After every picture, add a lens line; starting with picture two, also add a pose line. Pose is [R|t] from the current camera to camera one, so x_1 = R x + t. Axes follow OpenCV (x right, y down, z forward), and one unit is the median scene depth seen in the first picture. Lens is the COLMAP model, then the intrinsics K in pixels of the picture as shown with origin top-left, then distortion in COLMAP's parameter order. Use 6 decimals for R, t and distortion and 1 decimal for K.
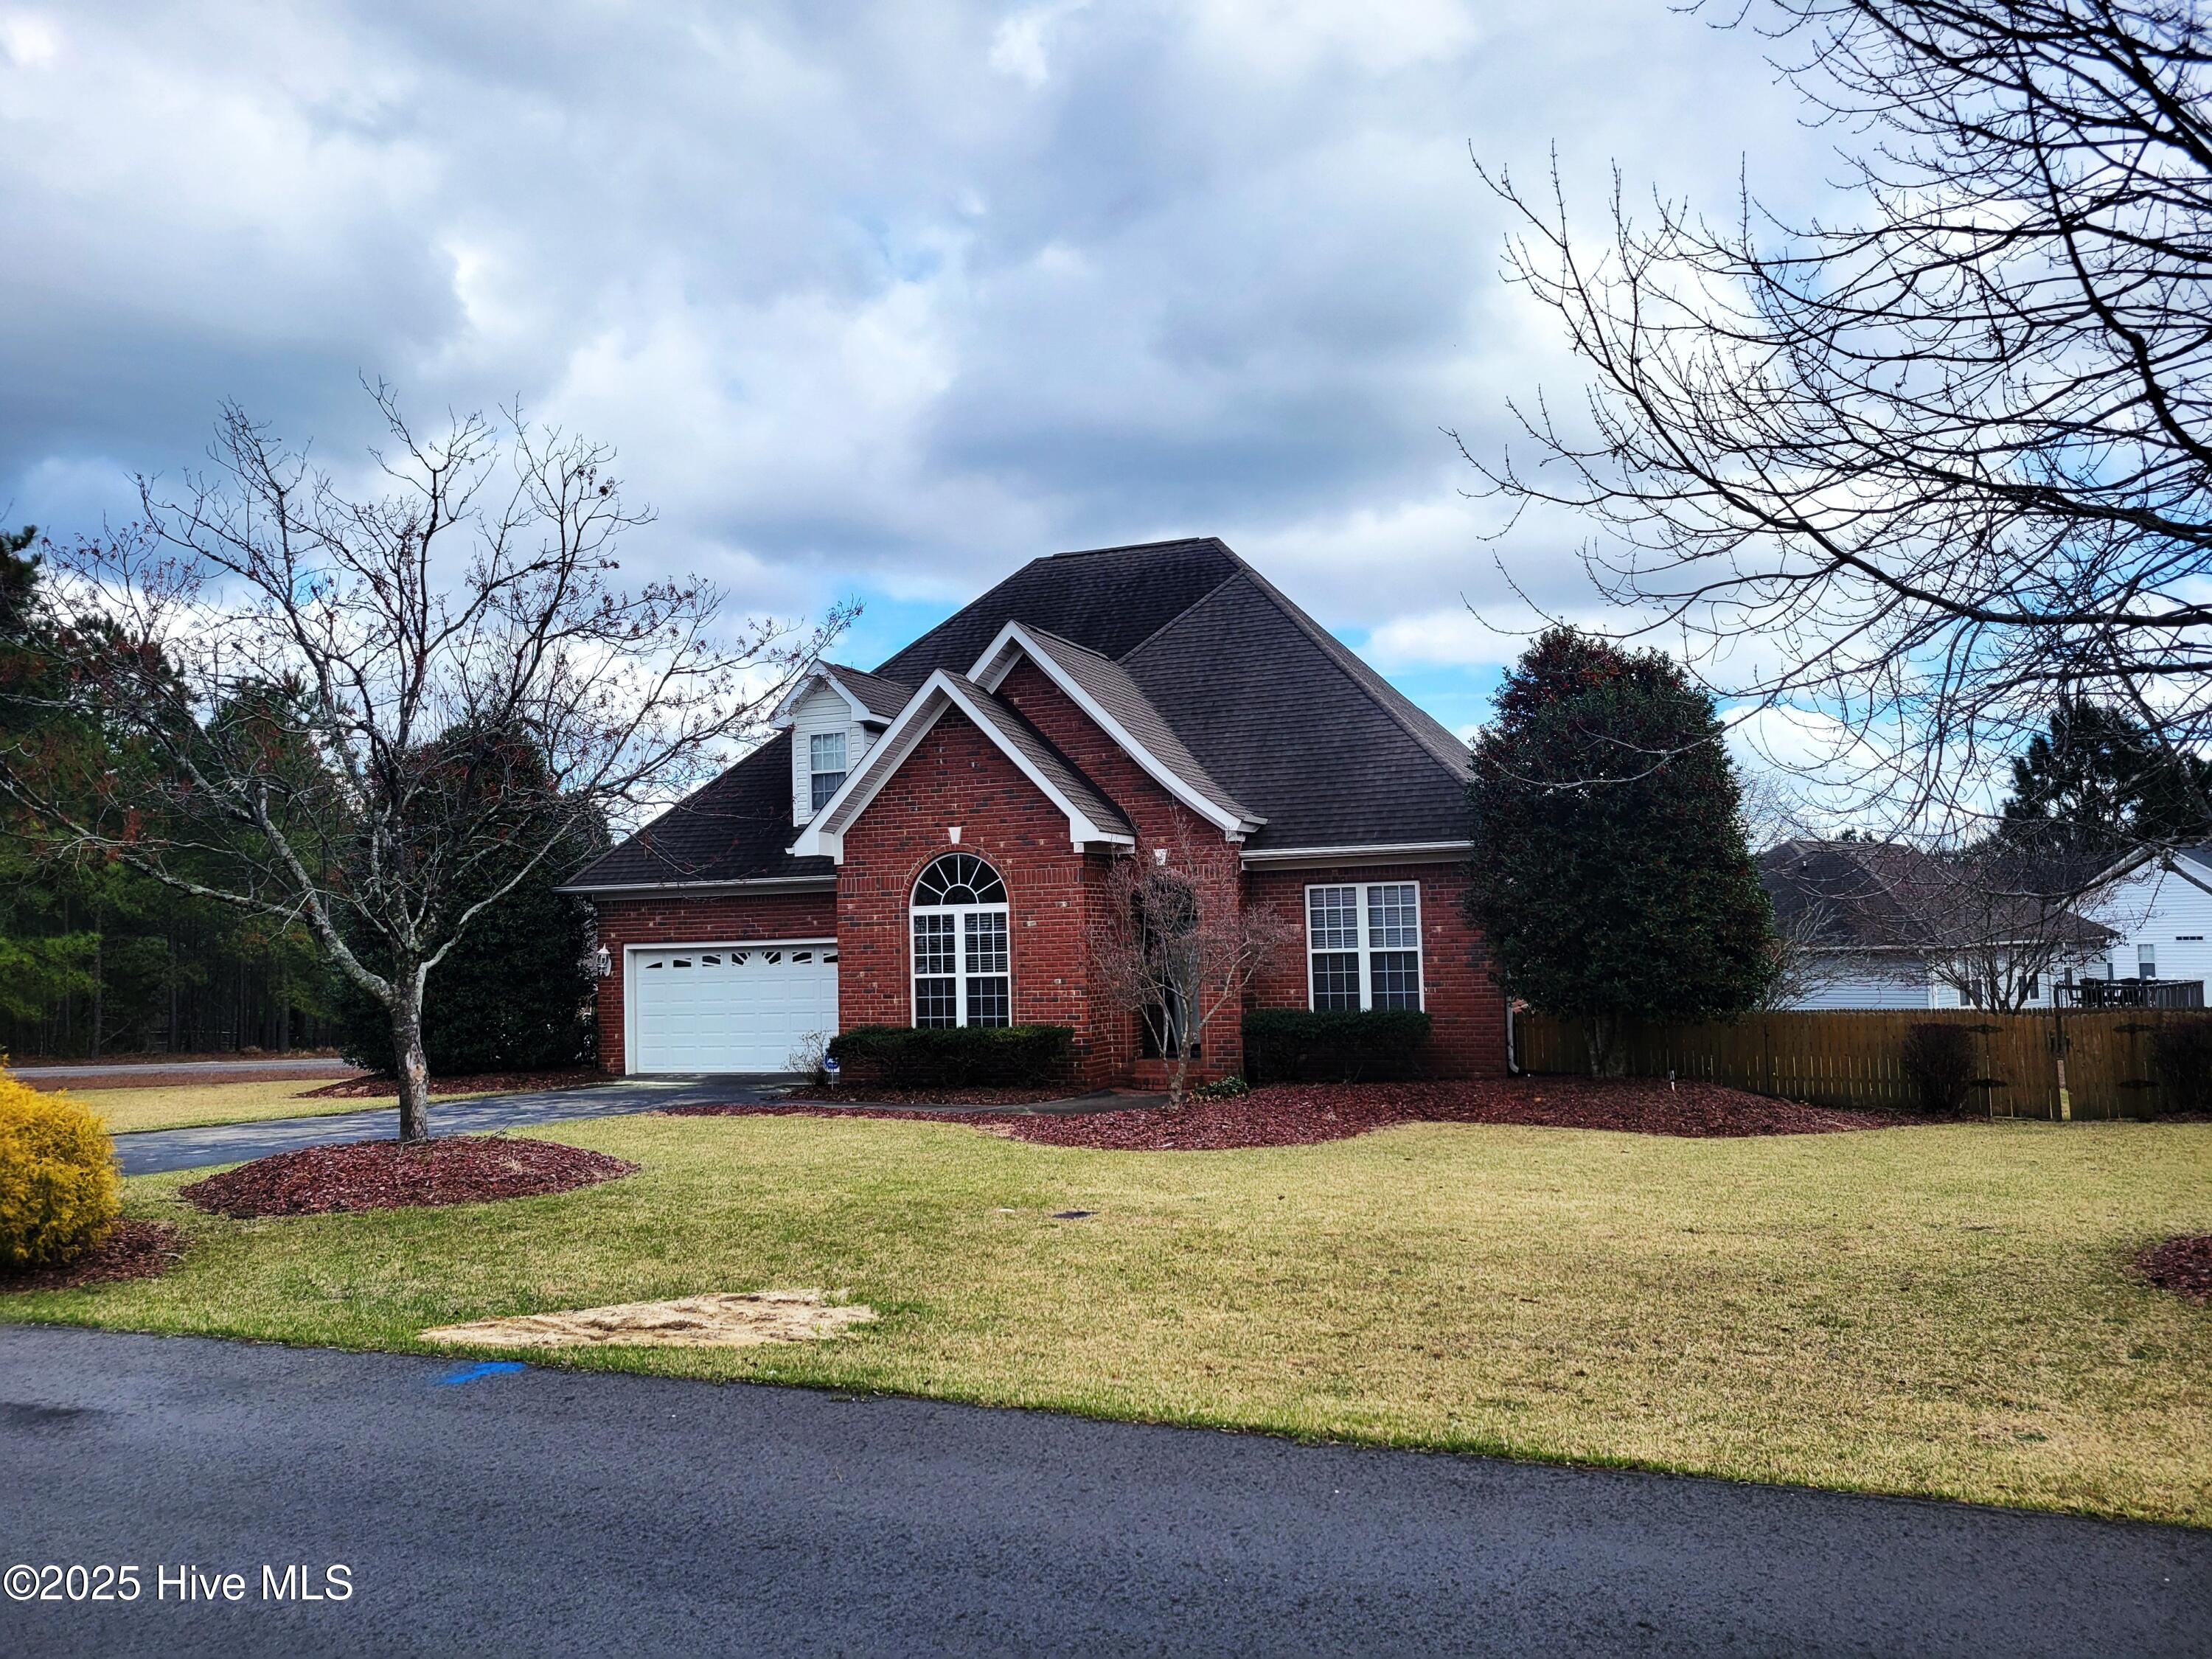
lens RADIAL K [[1684.2, 0, 1097.7], [0, 1684.2, 818.3], [0, 0, 1]] dist [0.047375, -0.032351]
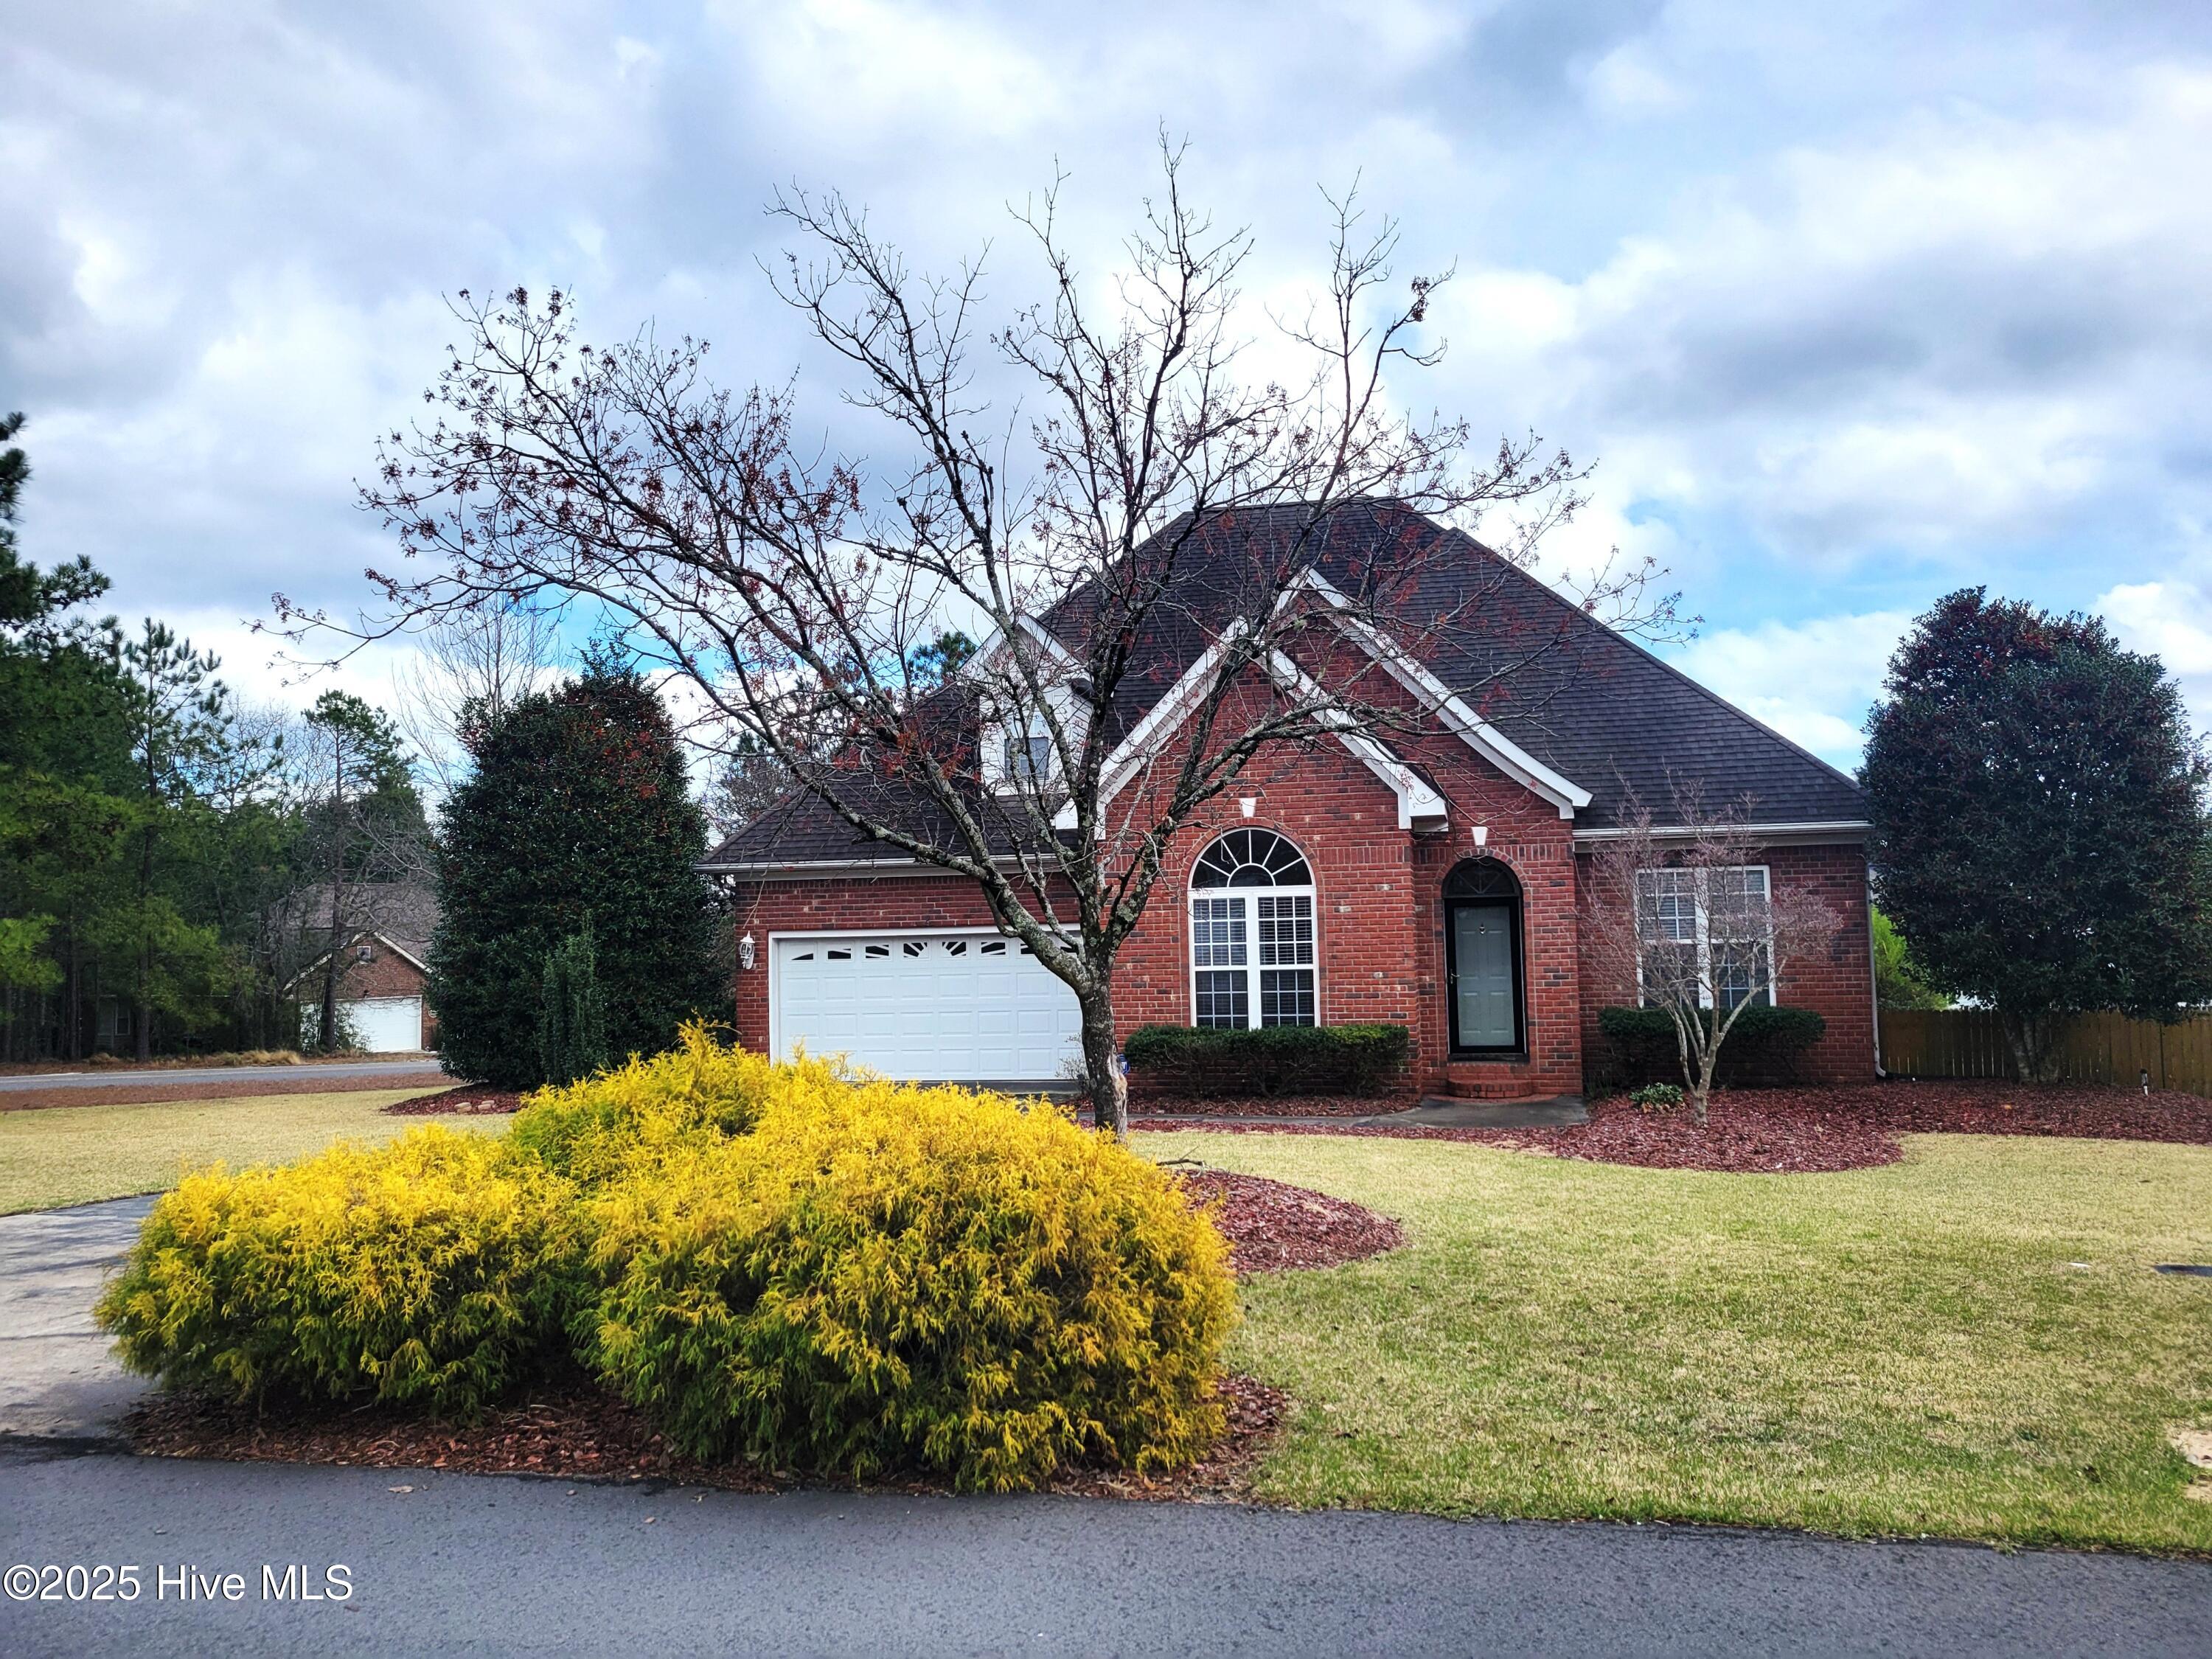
lens RADIAL K [[1684.2, 0, 1097.7], [0, 1684.2, 818.3], [0, 0, 1]] dist [0.047375, -0.032351]
pose [[0.986761, 0.017859, 0.161192, -0.302227], [-0.017469, 0.999840, -0.003831, 0.020402], [-0.161235, 0.000965, 0.986916, 0.151123]]
